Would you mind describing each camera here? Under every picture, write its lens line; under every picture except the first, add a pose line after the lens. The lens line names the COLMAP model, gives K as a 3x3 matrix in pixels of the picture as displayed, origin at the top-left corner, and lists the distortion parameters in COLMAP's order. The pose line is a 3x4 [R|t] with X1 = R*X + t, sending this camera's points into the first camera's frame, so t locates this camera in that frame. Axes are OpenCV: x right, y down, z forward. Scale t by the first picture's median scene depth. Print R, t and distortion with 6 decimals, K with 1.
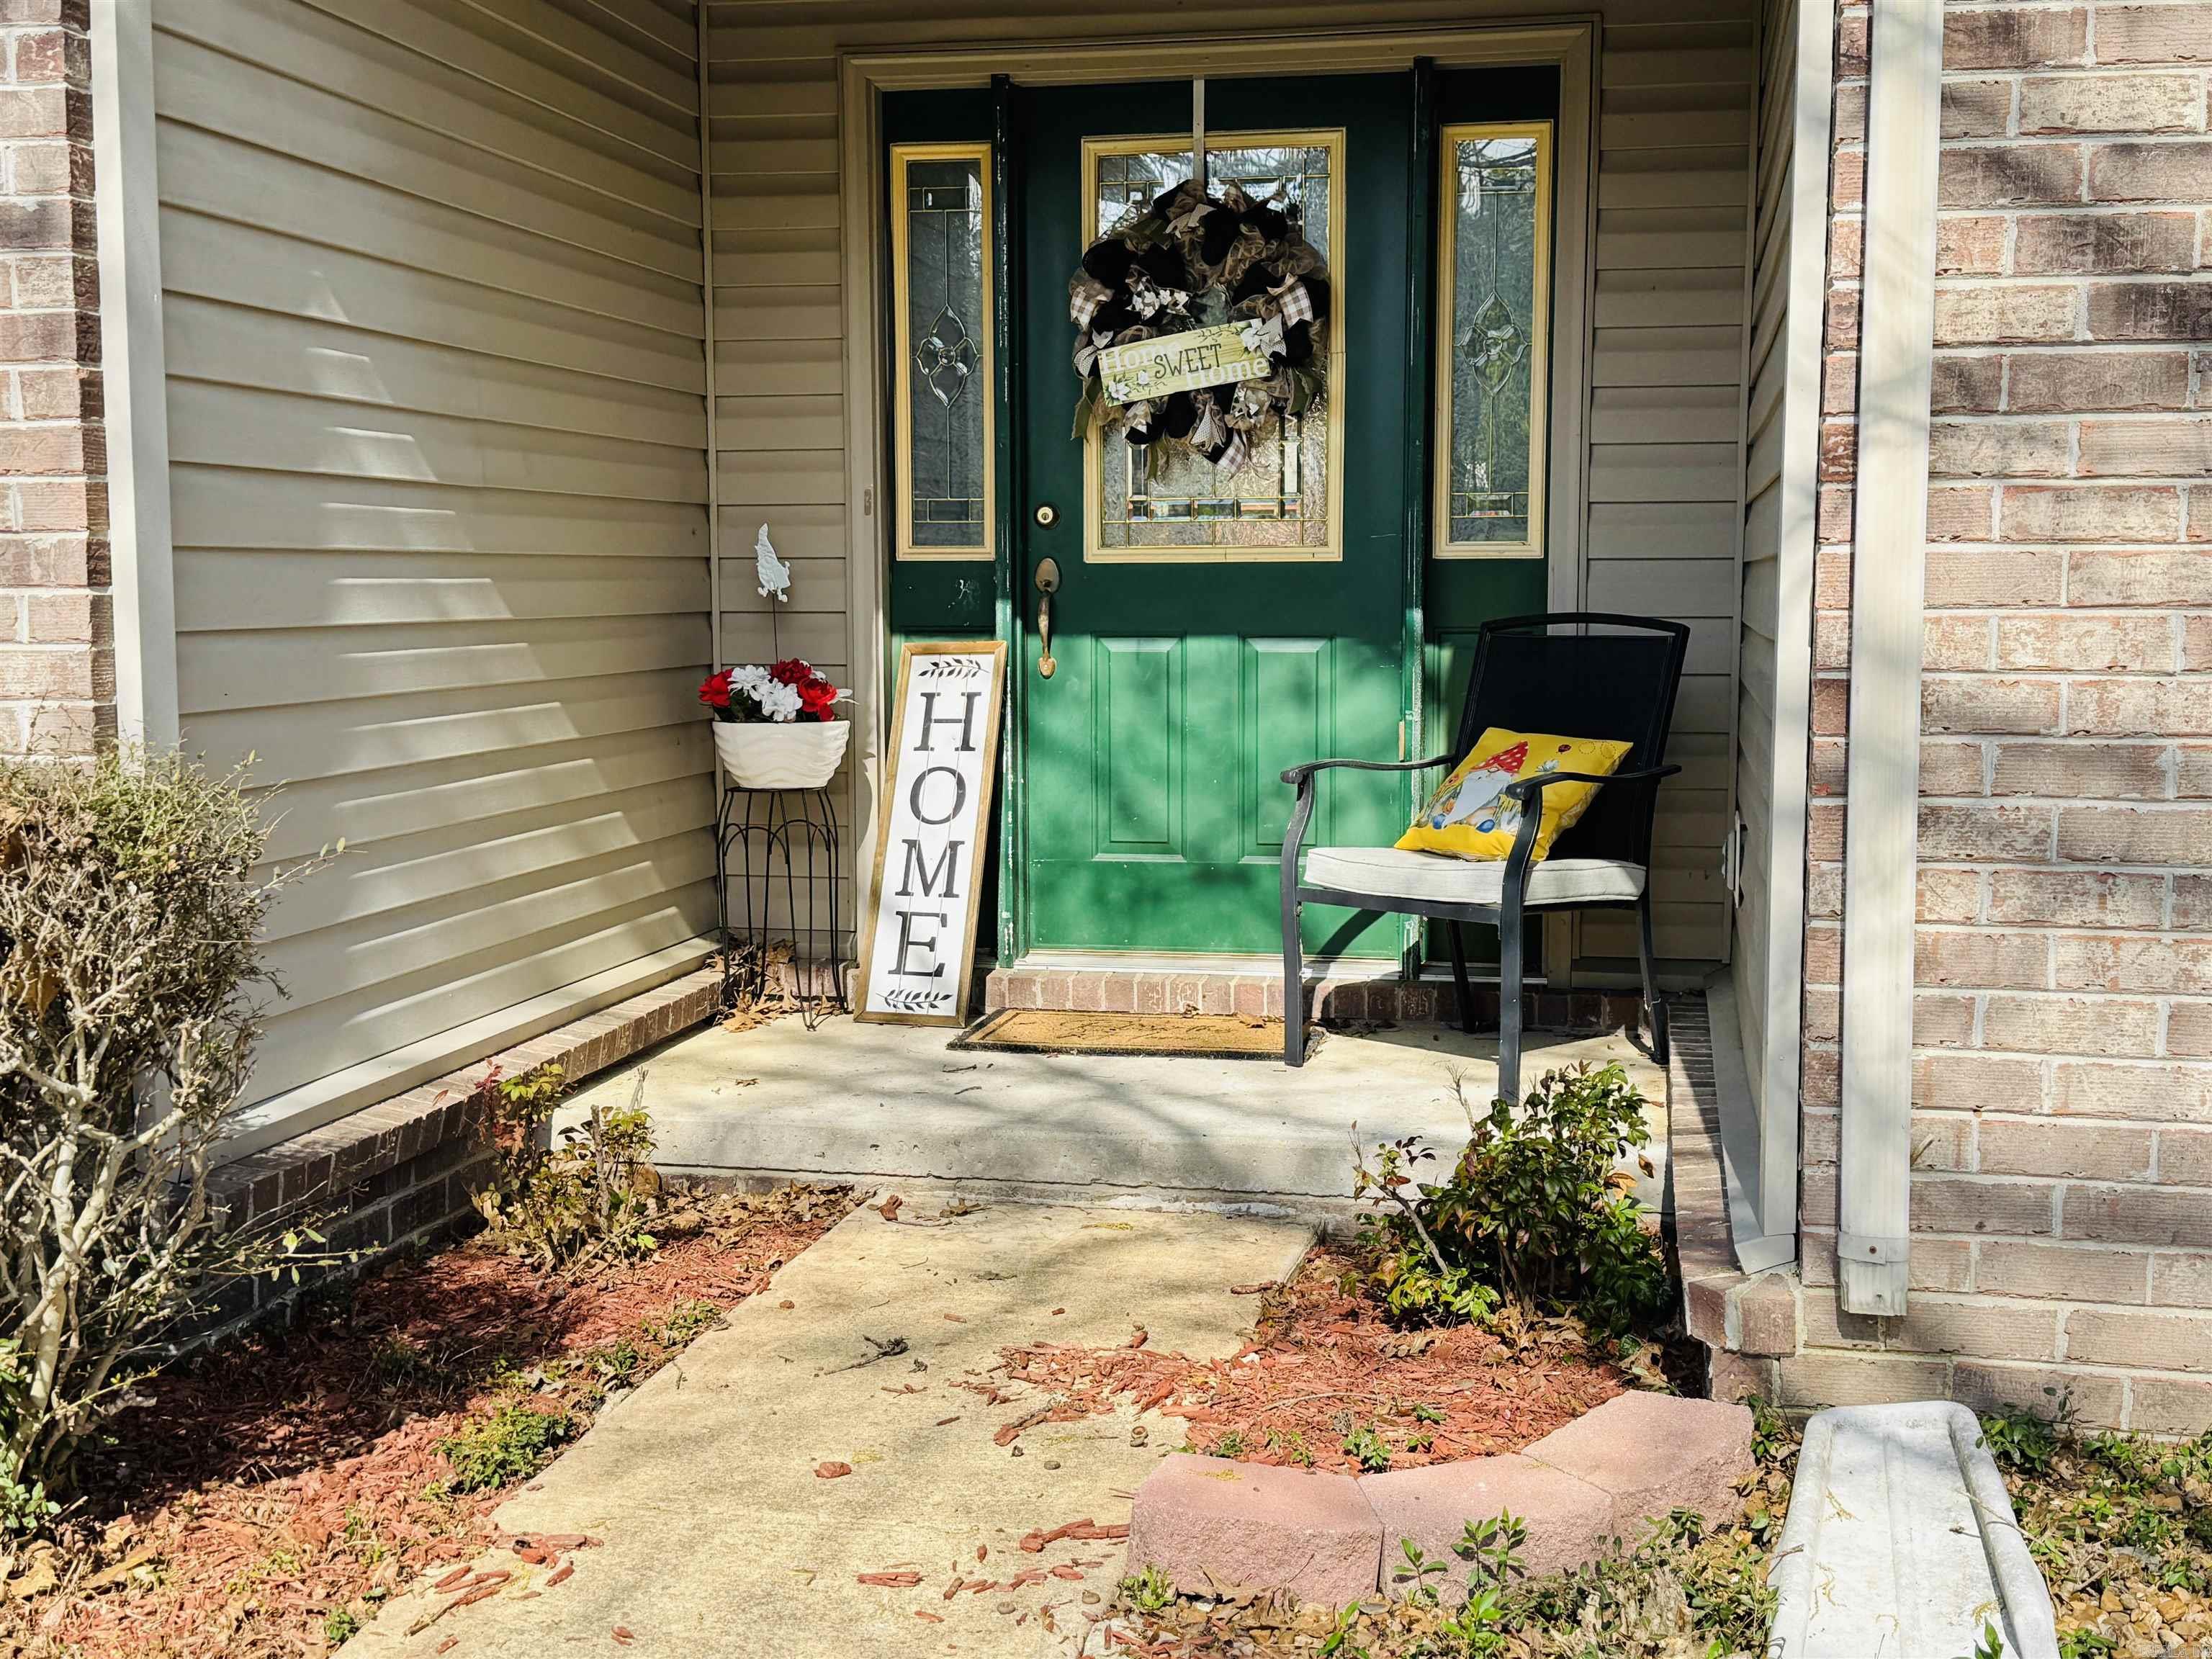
lens RADIAL K [[2638.0, 0, 1106.0], [0, 2638.0, 829.5], [0, 0, 1]] dist [0.120099, -0.023725]
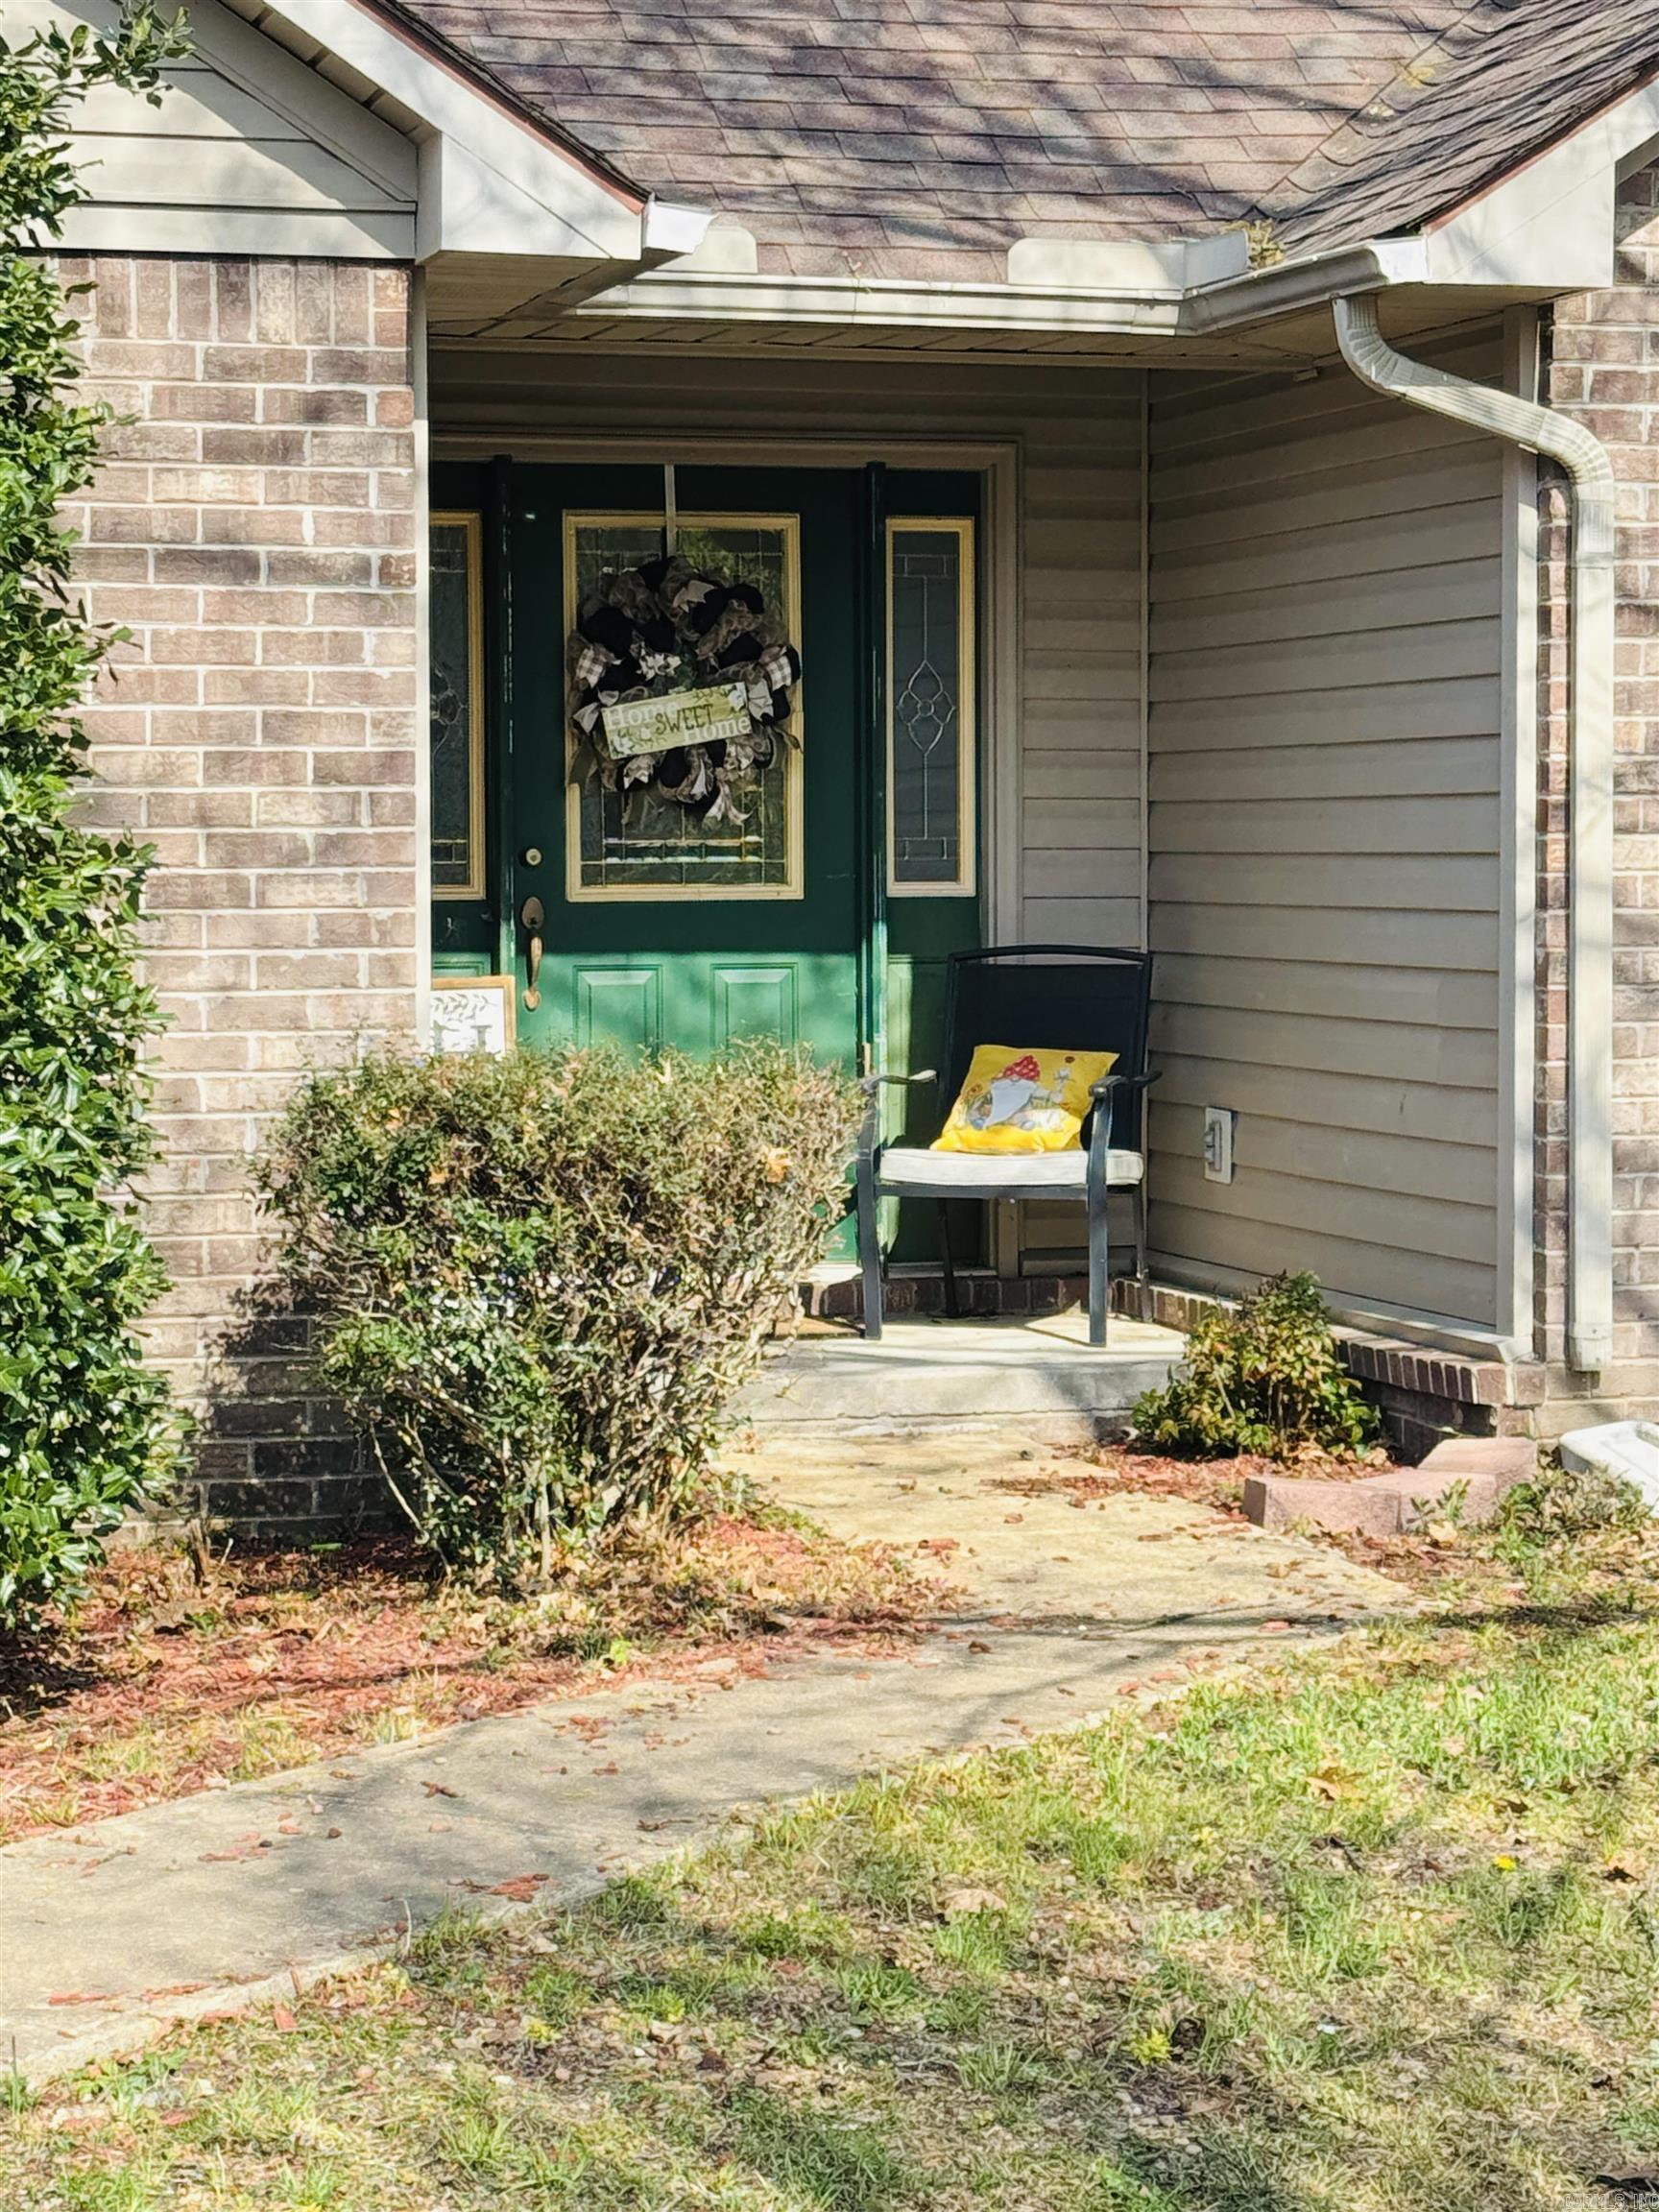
lens RADIAL K [[5280.8, 0, 829.5], [0, 5280.8, 1106.0], [0, 0, 1]] dist [-0.089182, -0.204075]
pose [[0.890722, -0.024419, 0.453892, -0.909782], [0.045082, 0.998378, -0.034757, 0.061398], [-0.452307, 0.051422, 0.890379, -0.961912]]
